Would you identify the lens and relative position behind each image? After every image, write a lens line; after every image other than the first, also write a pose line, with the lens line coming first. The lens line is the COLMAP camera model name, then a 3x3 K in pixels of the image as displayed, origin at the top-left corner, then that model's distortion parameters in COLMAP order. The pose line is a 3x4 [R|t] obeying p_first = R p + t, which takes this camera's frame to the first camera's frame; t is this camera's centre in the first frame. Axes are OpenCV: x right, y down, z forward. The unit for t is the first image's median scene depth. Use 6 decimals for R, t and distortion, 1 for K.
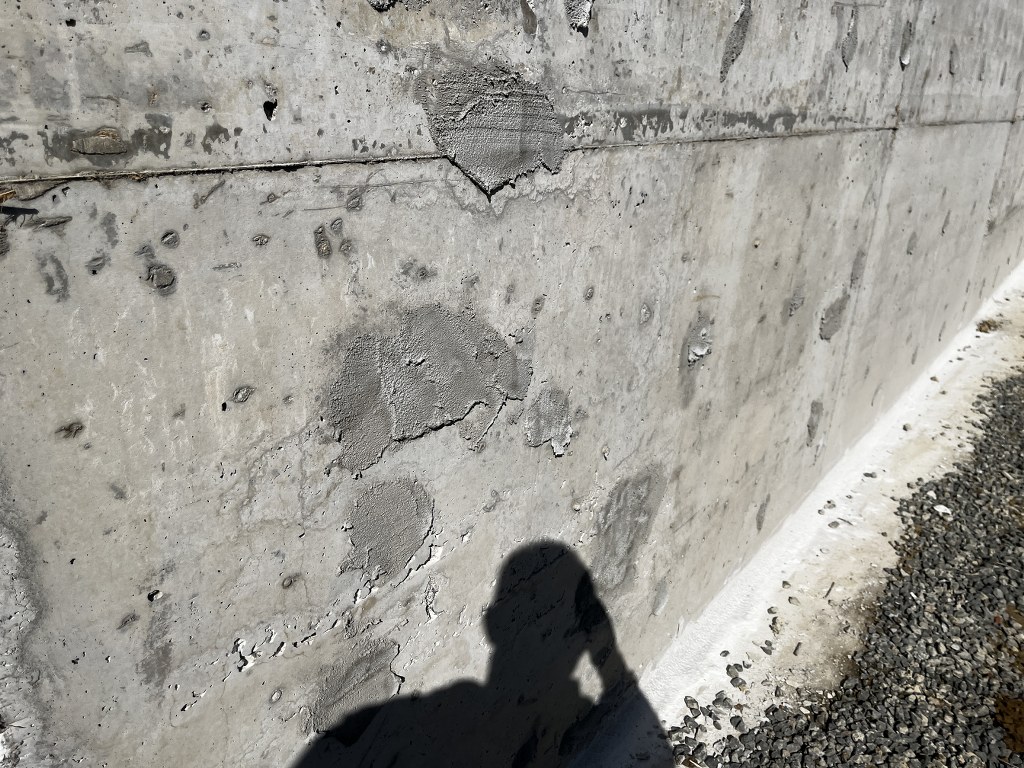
lens RADIAL K [[772.0, 0, 520.1], [0, 772.0, 370.1], [0, 0, 1]] dist [0.069438, -0.097183]
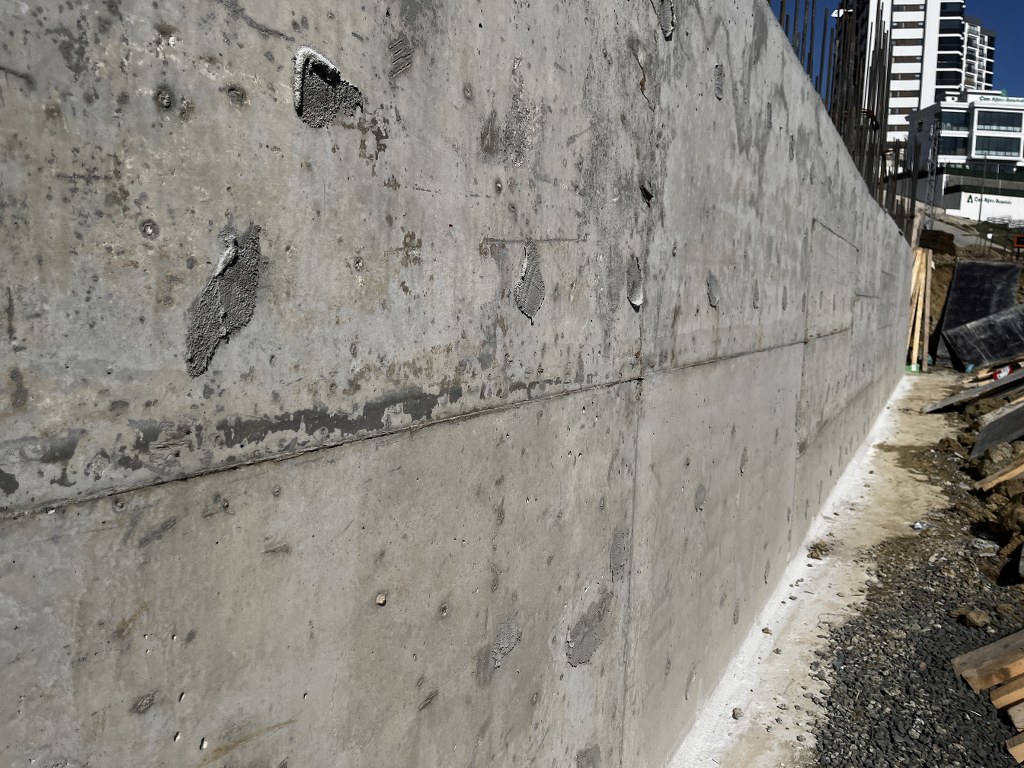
lens RADIAL K [[772.0, 0, 485.5], [0, 772.0, 385.5], [0, 0, 1]] dist [0.069438, -0.097183]
pose [[0.990750, -0.037242, 0.130492, 0.384568], [0.068015, 0.968380, -0.240031, -0.214360], [-0.117427, 0.246686, 0.961955, 0.442516]]
